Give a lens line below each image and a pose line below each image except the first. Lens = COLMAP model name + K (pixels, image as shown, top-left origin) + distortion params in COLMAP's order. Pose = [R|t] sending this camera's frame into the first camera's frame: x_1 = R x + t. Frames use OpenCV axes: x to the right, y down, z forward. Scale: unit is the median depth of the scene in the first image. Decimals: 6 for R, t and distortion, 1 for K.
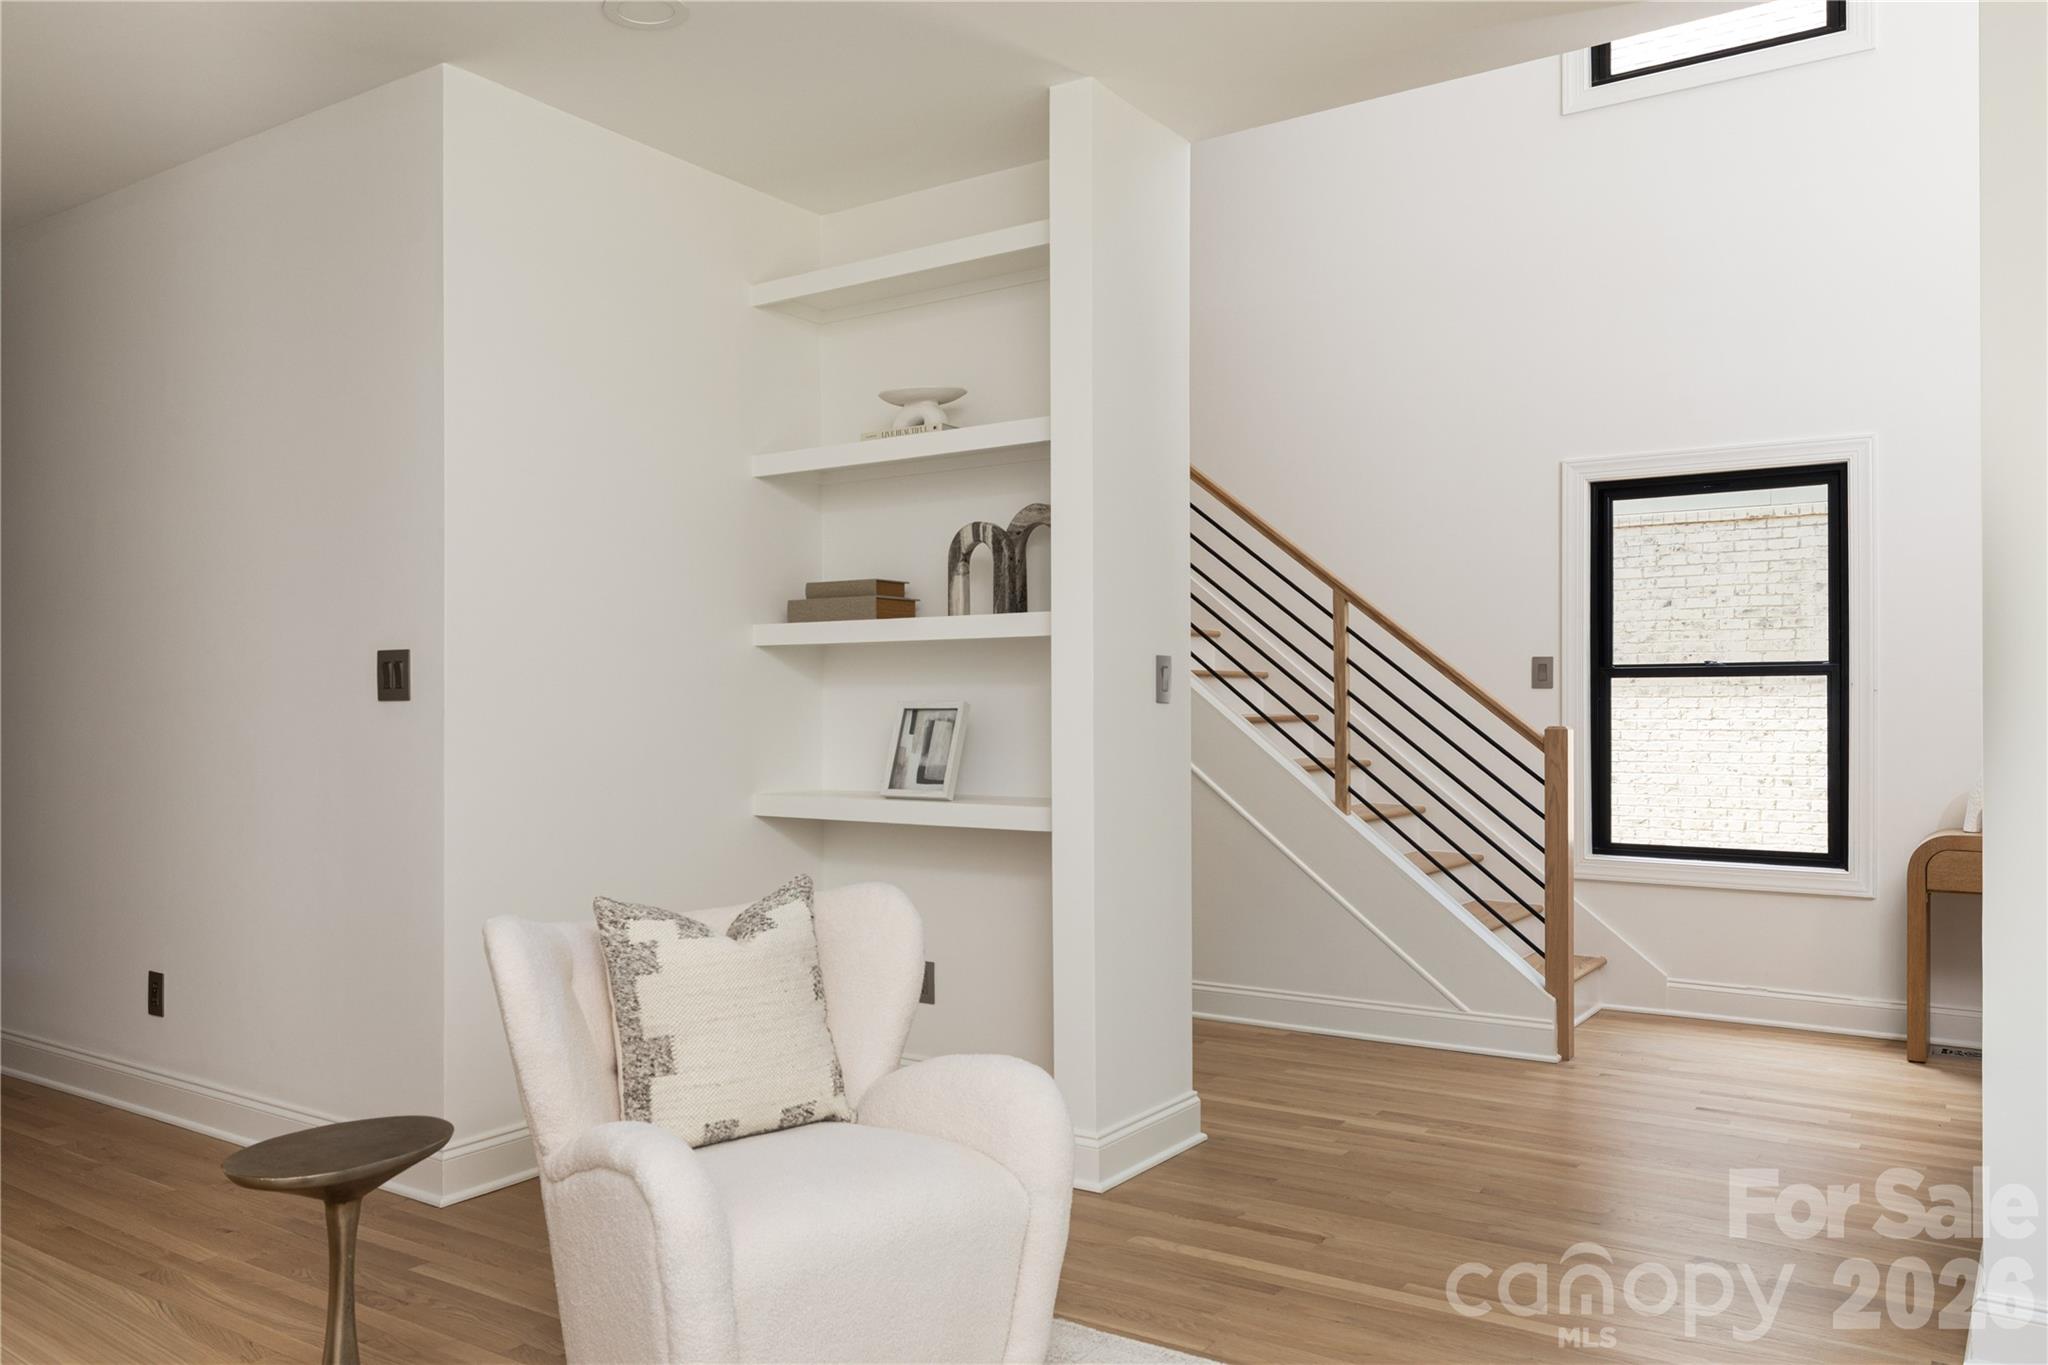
lens RADIAL K [[1540.2, 0, 912.1], [0, 1540.2, 695.5], [0, 0, 1]] dist [0.017166, -0.004210]
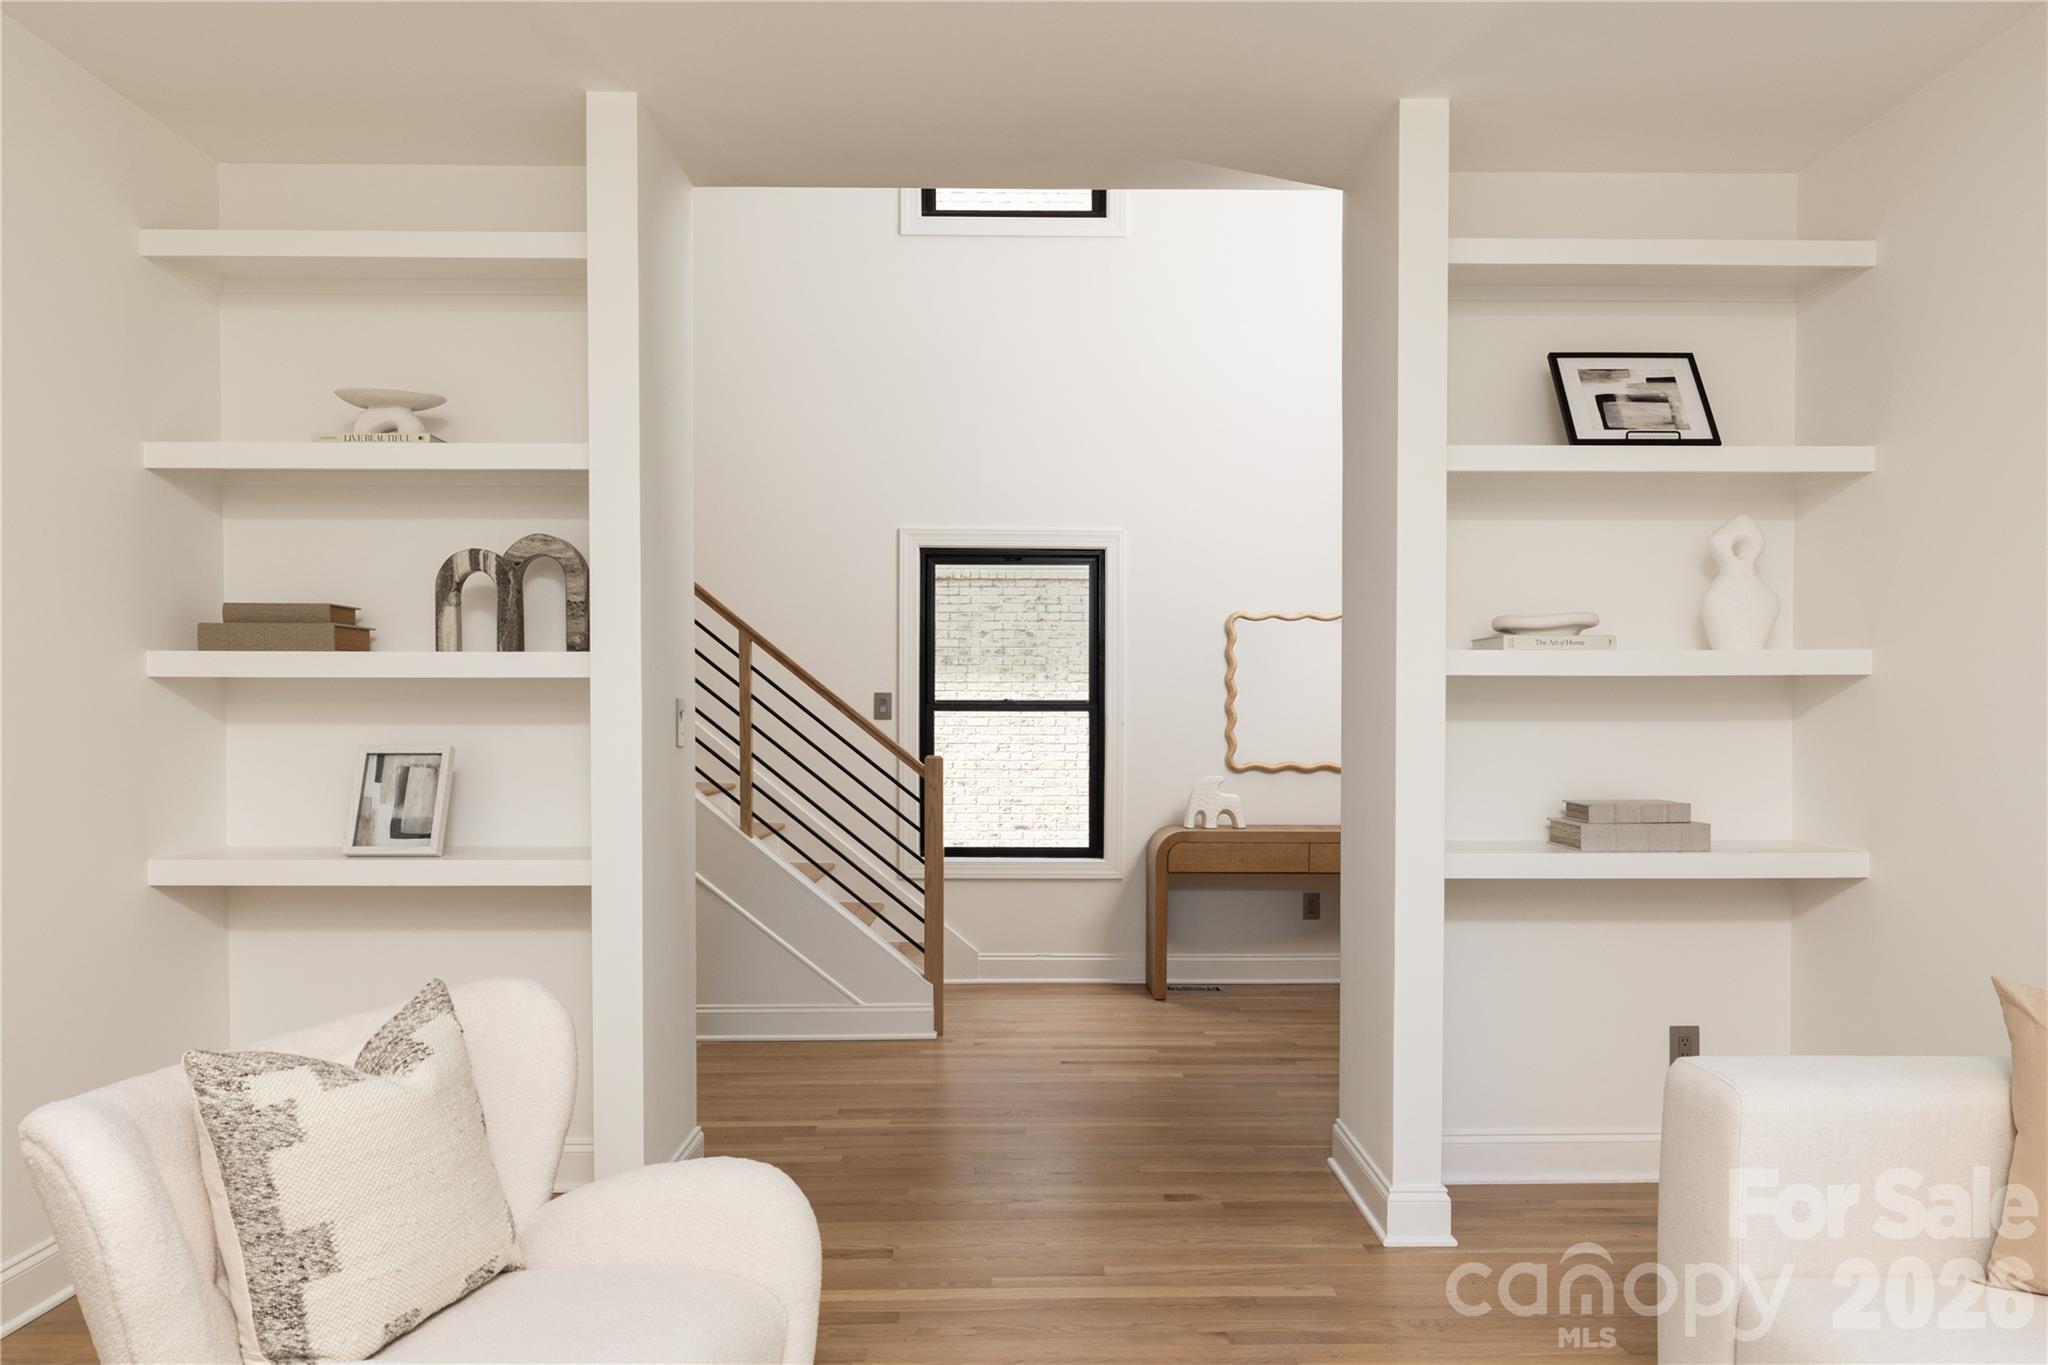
lens RADIAL K [[1335.4, 0, 1032.7], [0, 1335.4, 742.9], [0, 0, 1]] dist [-0.001477, 0.002944]
pose [[0.796967, -0.010267, 0.603936, -0.157047], [-0.007320, 0.999618, 0.026652, -0.019912], [-0.603979, -0.025662, 0.796587, 0.156757]]
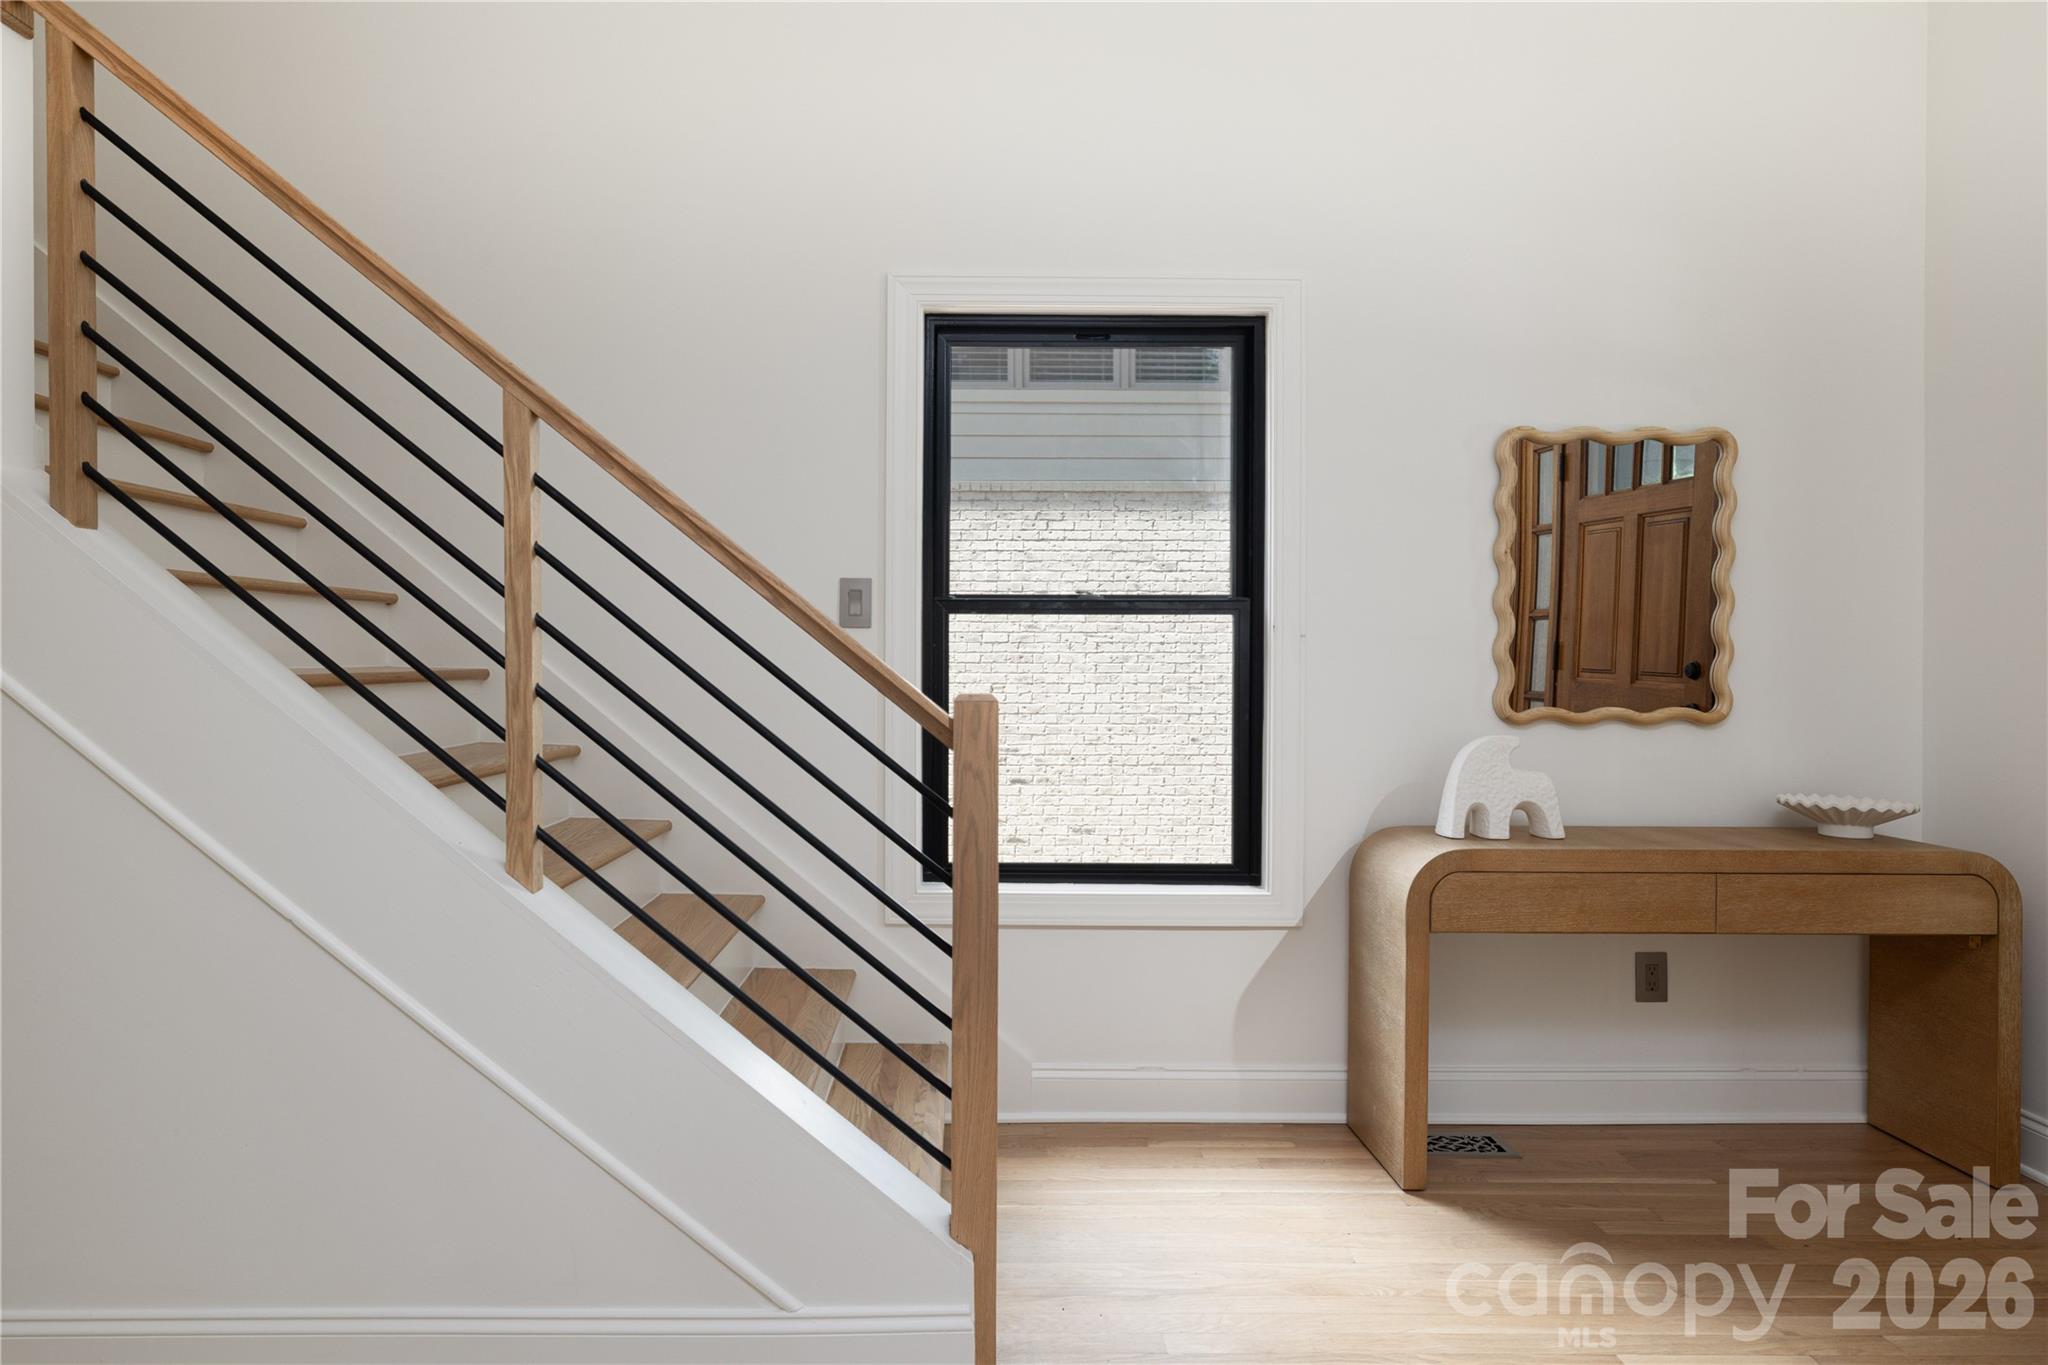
lens RADIAL K [[1113.9, 0, 988.6], [0, 1113.9, 666.1], [0, 0, 1]] dist [0.000263, -0.000160]
pose [[0.794090, 0.003325, 0.607791, 0.230867], [-0.009807, 0.999925, 0.007343, 0.009658], [-0.607721, -0.011792, 0.794063, 0.804300]]
